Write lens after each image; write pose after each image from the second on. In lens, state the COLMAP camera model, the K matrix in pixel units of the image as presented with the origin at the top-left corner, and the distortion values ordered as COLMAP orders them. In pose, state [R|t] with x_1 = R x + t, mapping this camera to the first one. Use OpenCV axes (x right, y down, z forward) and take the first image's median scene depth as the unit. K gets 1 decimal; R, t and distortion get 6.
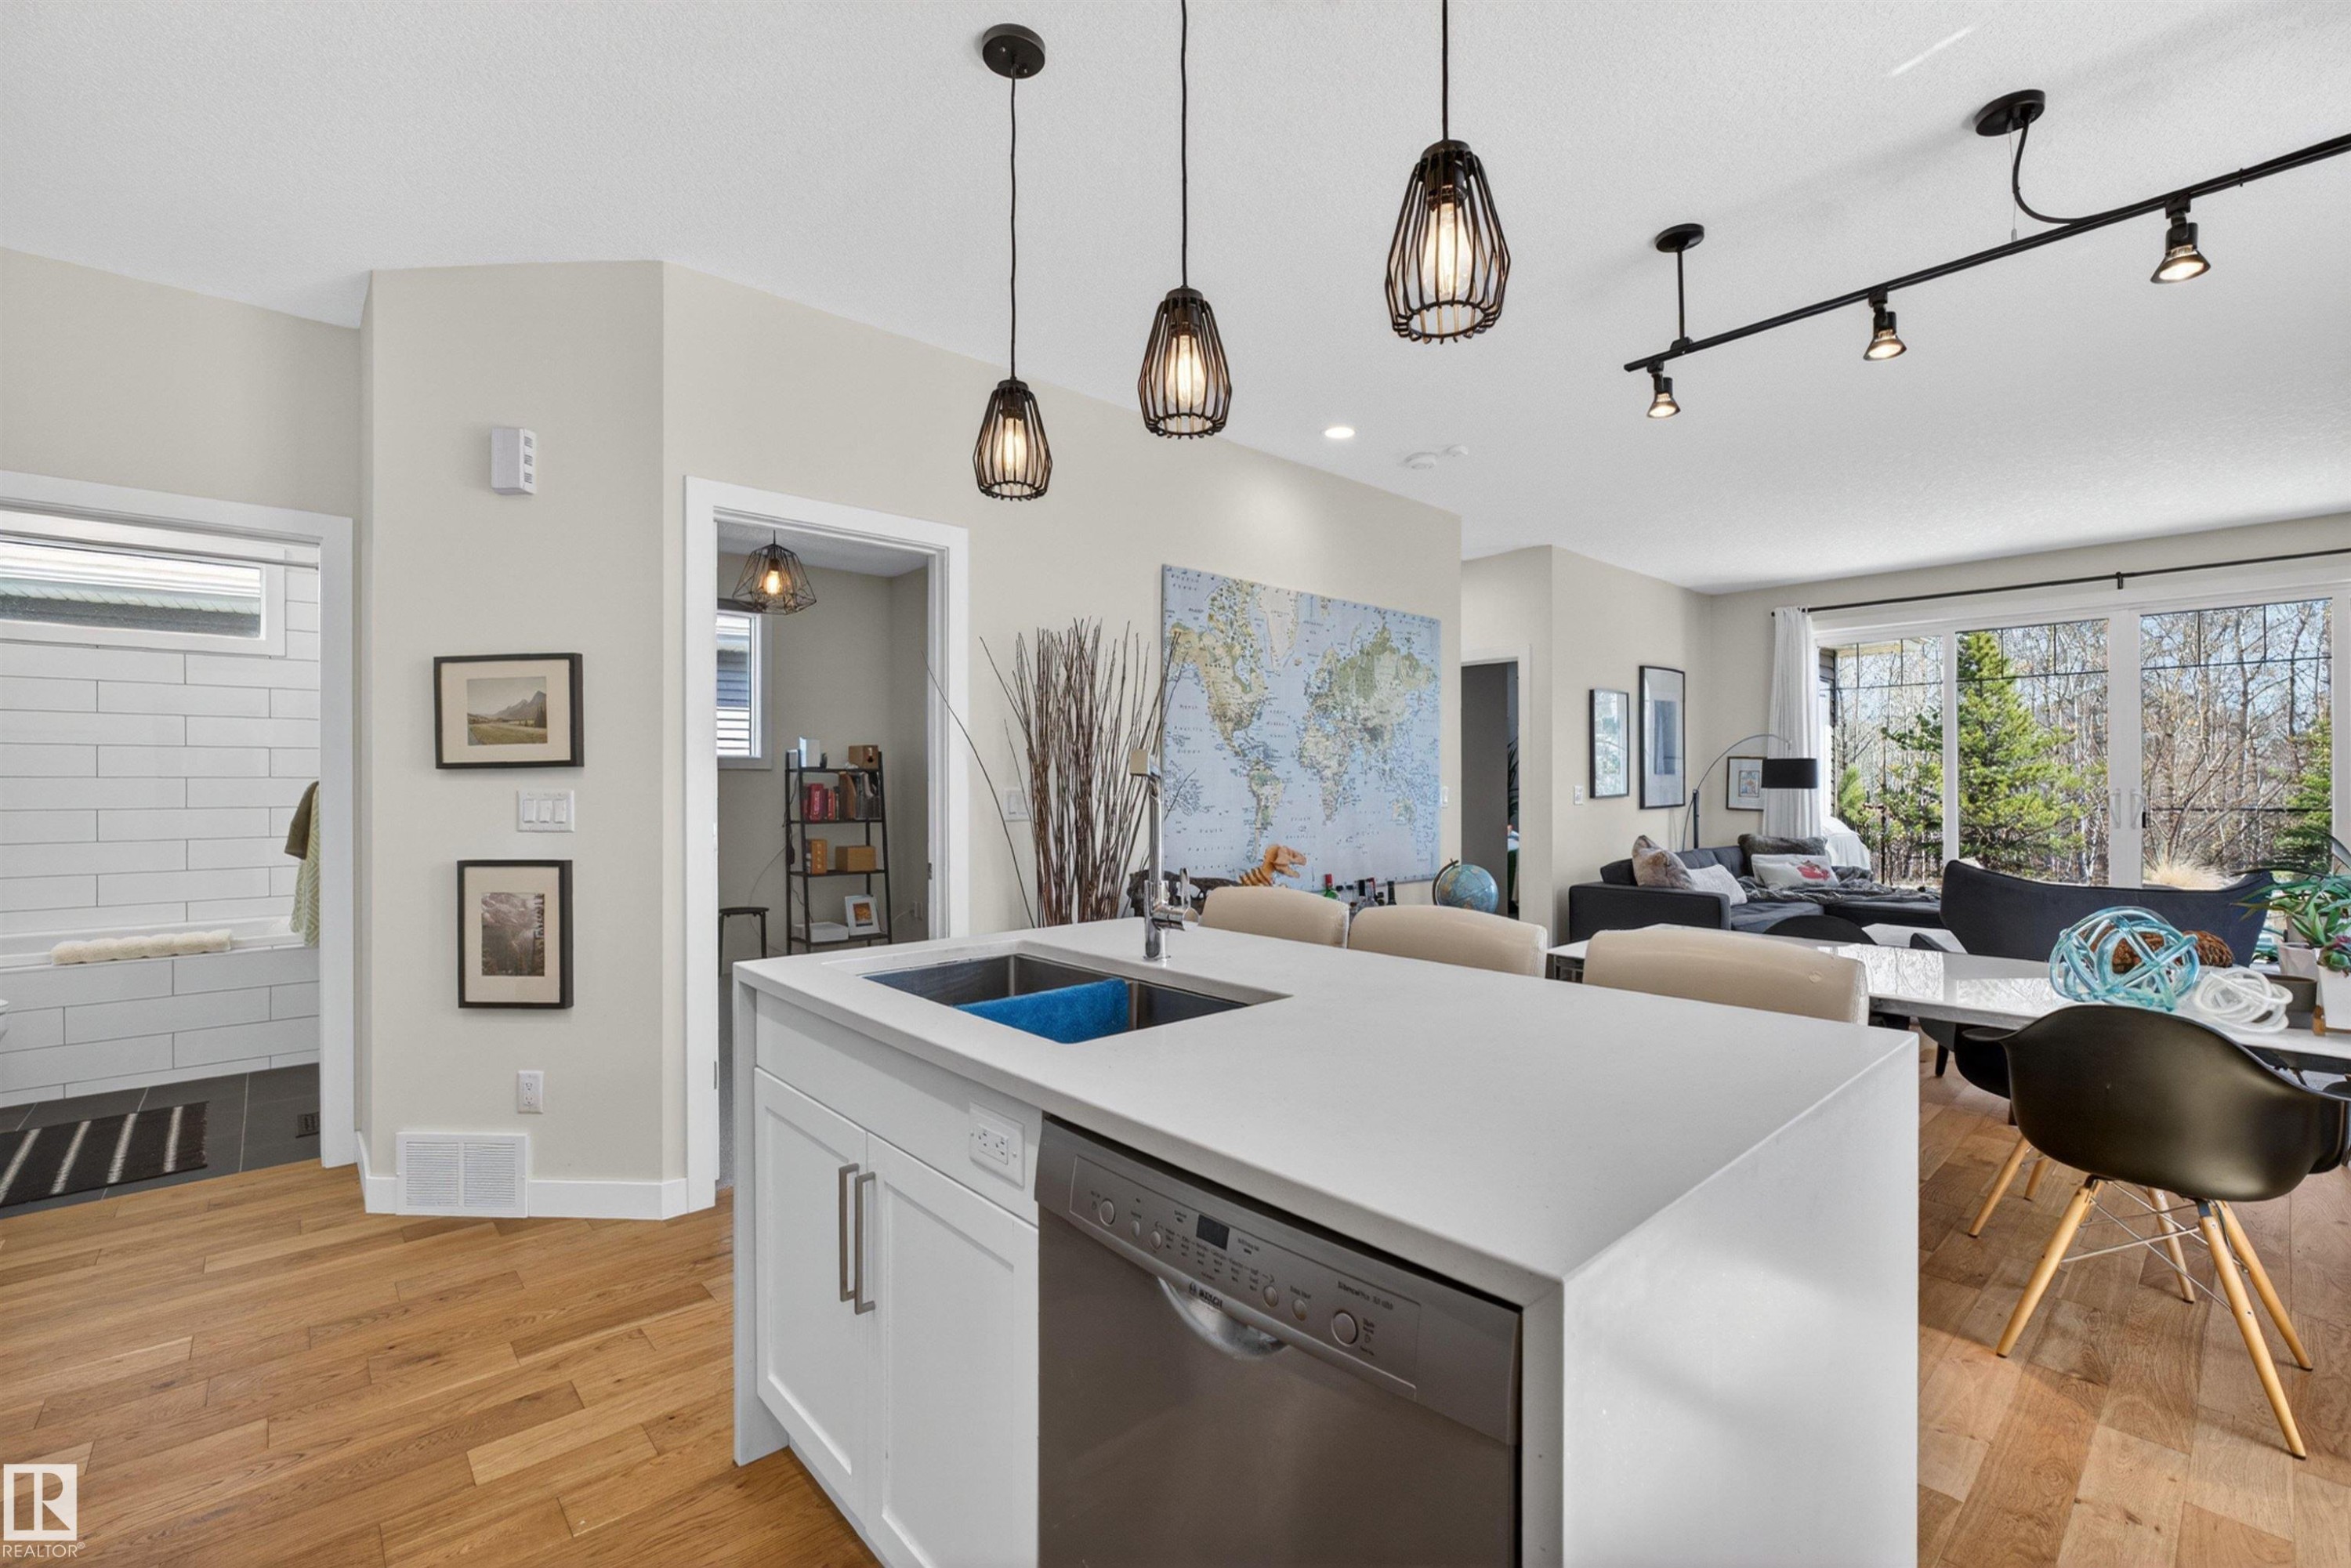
lens RADIAL K [[1008.9, 0, 1181.3], [0, 1008.9, 777.5], [0, 0, 1]] dist [-0.015707, 0.006031]
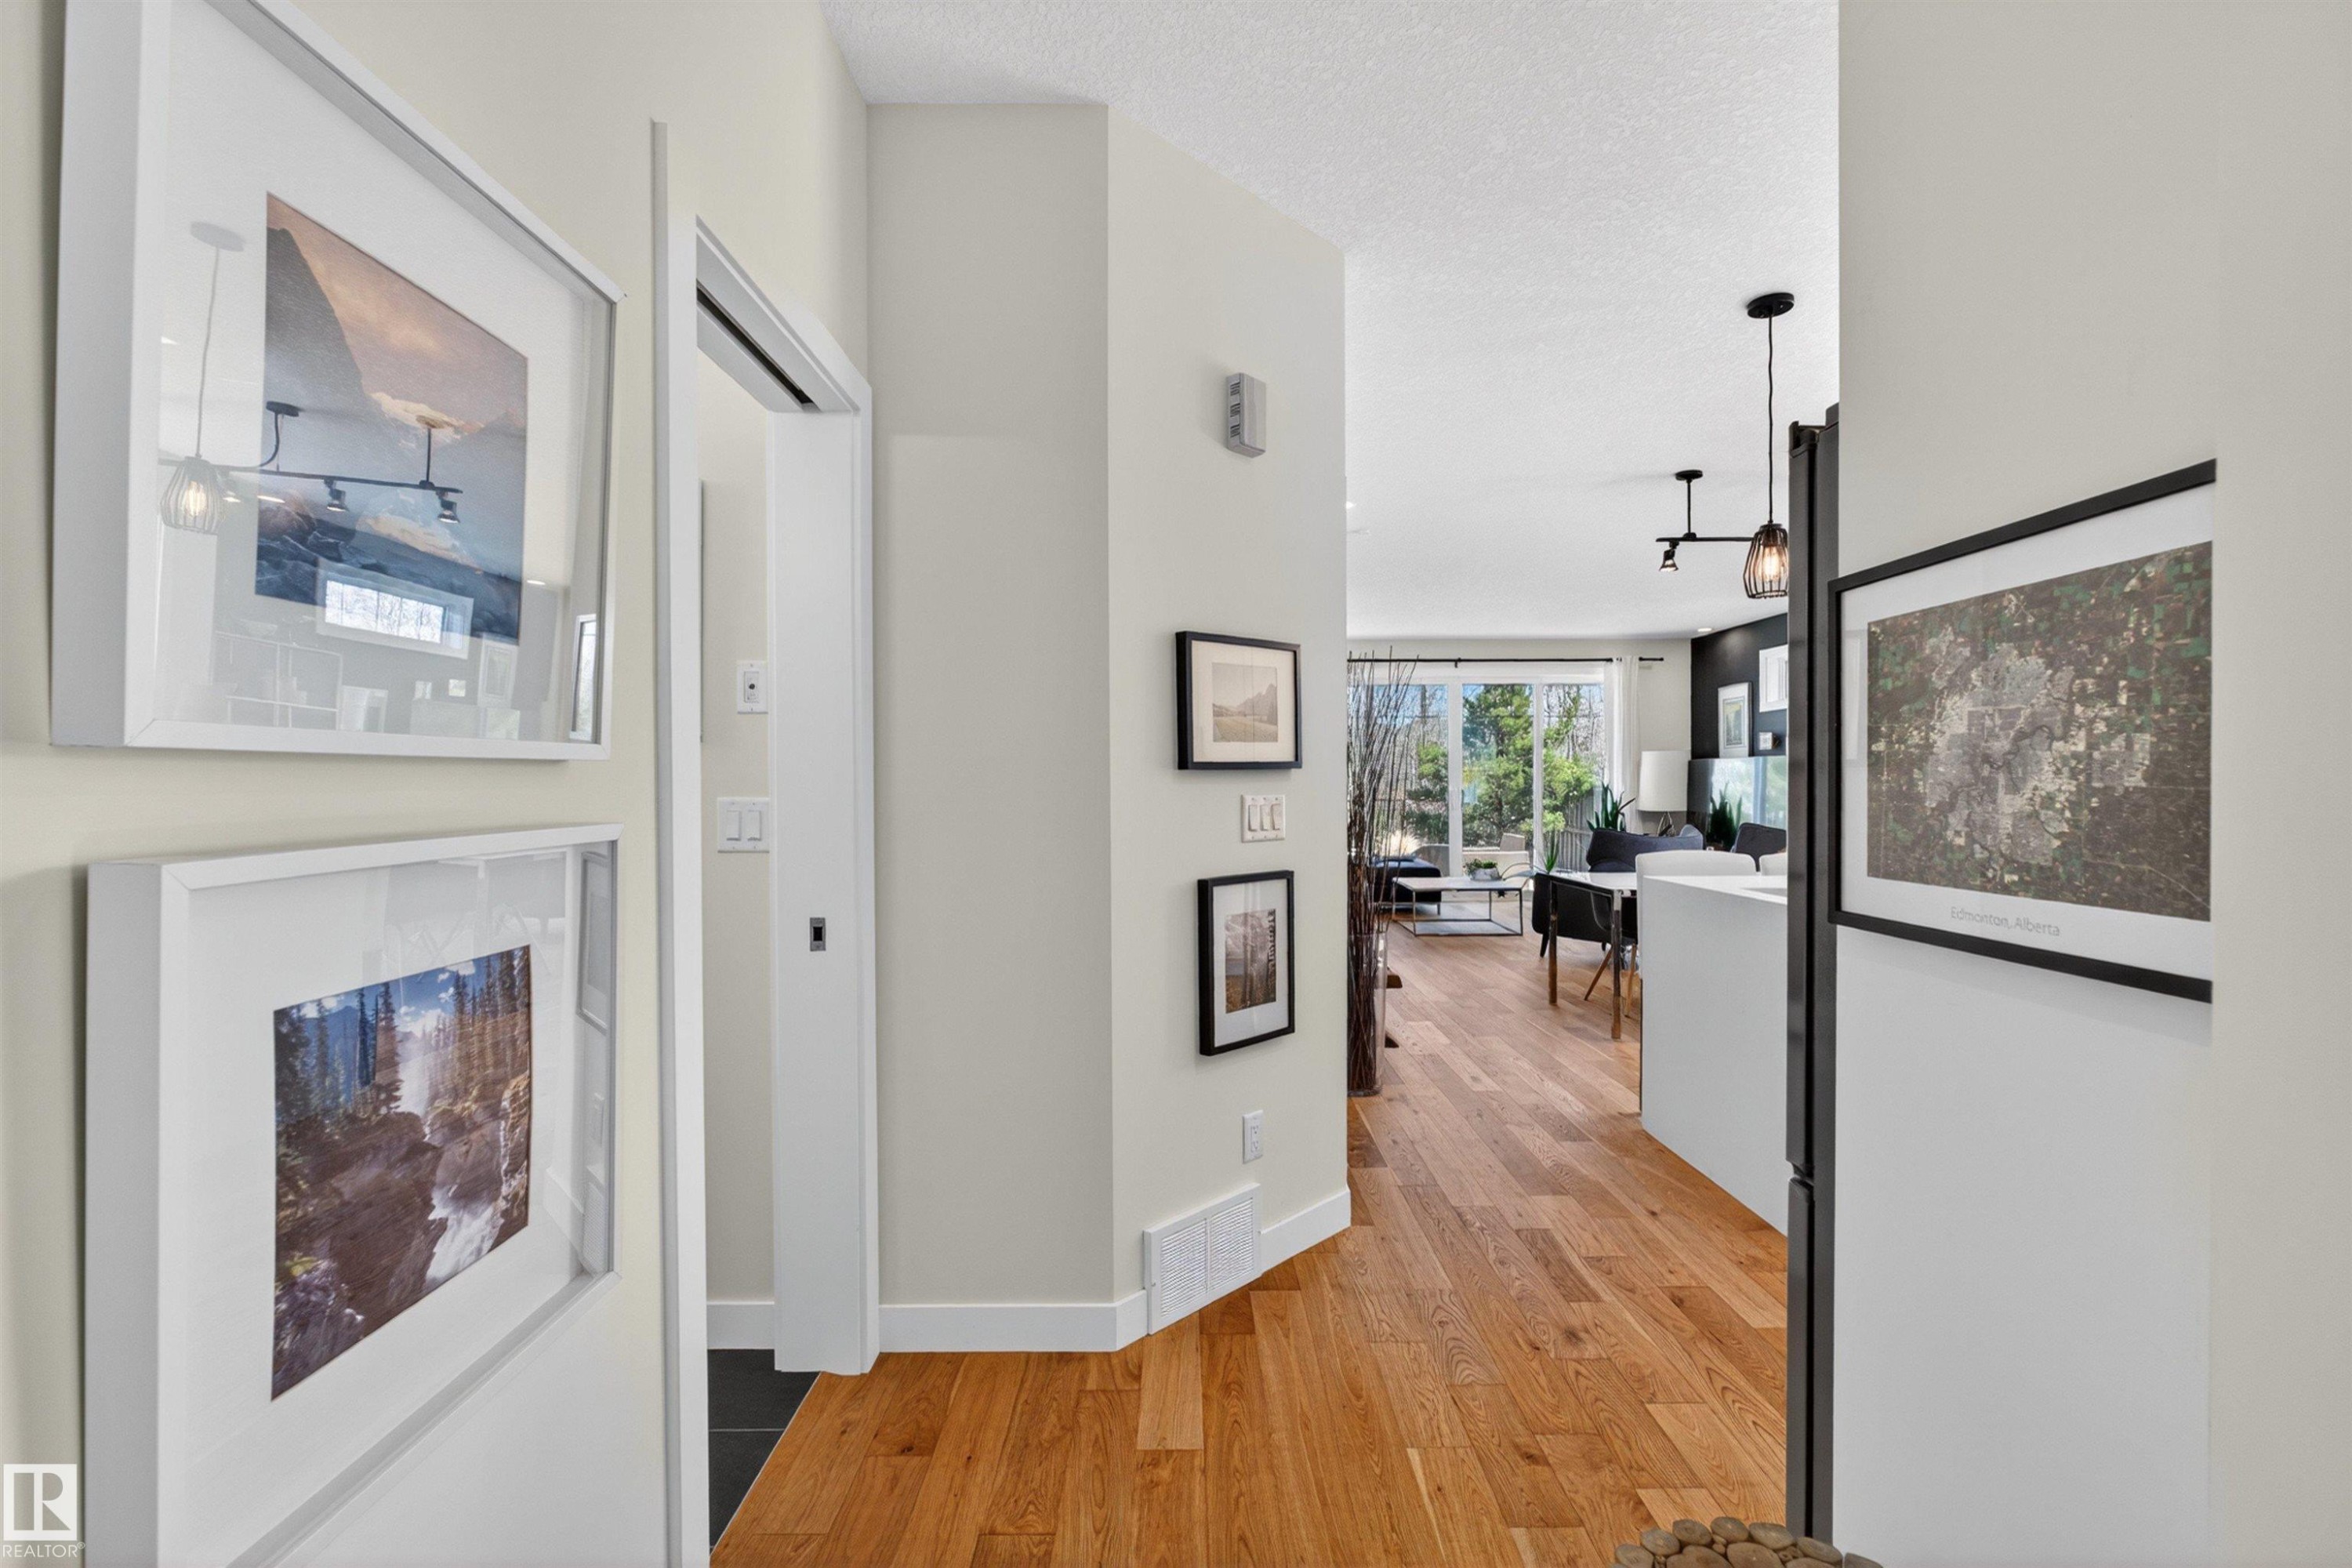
lens RADIAL K [[1009.4, 0, 1188.2], [0, 1009.4, 797.3], [0, 0, 1]] dist [-0.015707, 0.006031]
pose [[0.664536, -0.012095, 0.747158, -0.826199], [0.000390, 0.999874, 0.015840, 0.000358], [-0.747256, -0.010235, 0.664457, 0.278746]]
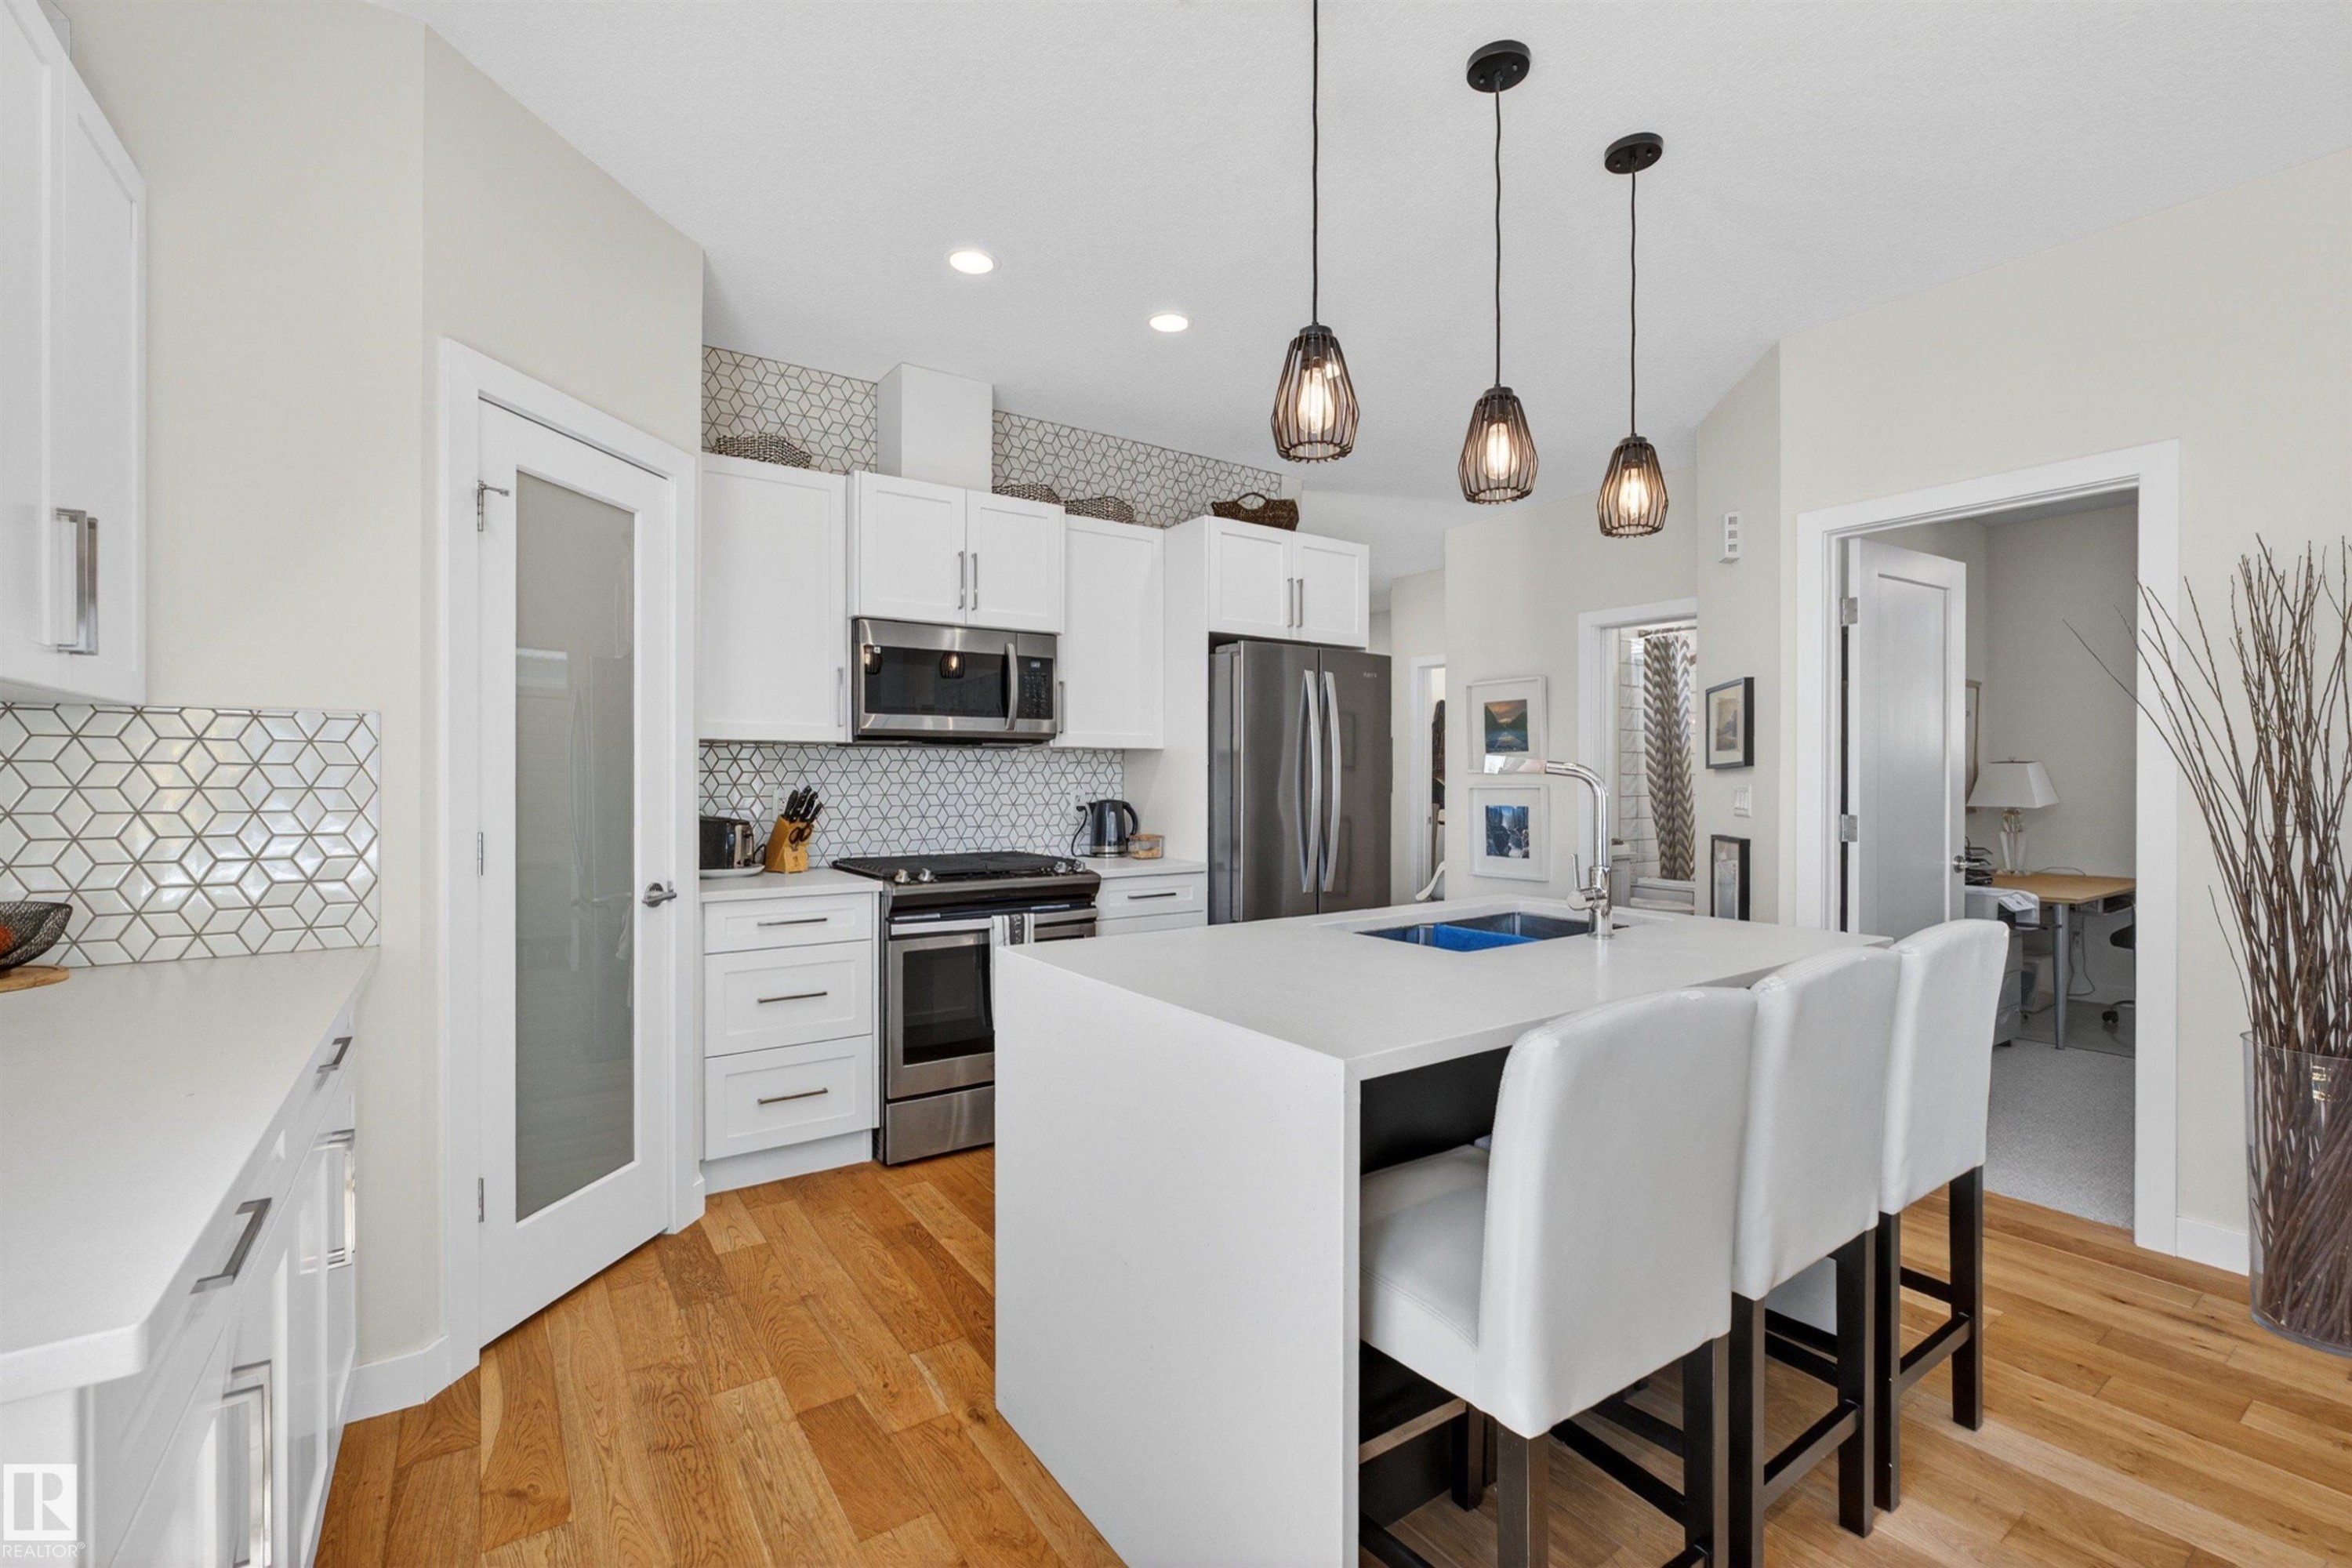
lens RADIAL K [[1009.4, 0, 1183.2], [0, 1009.4, 783.5], [0, 0, 1]] dist [-0.015707, 0.006031]
pose [[-0.124015, 0.004495, -0.992270, 0.454940], [0.004319, 0.999983, 0.003990, 0.001470], [0.992271, -0.003790, -0.124033, 0.270807]]
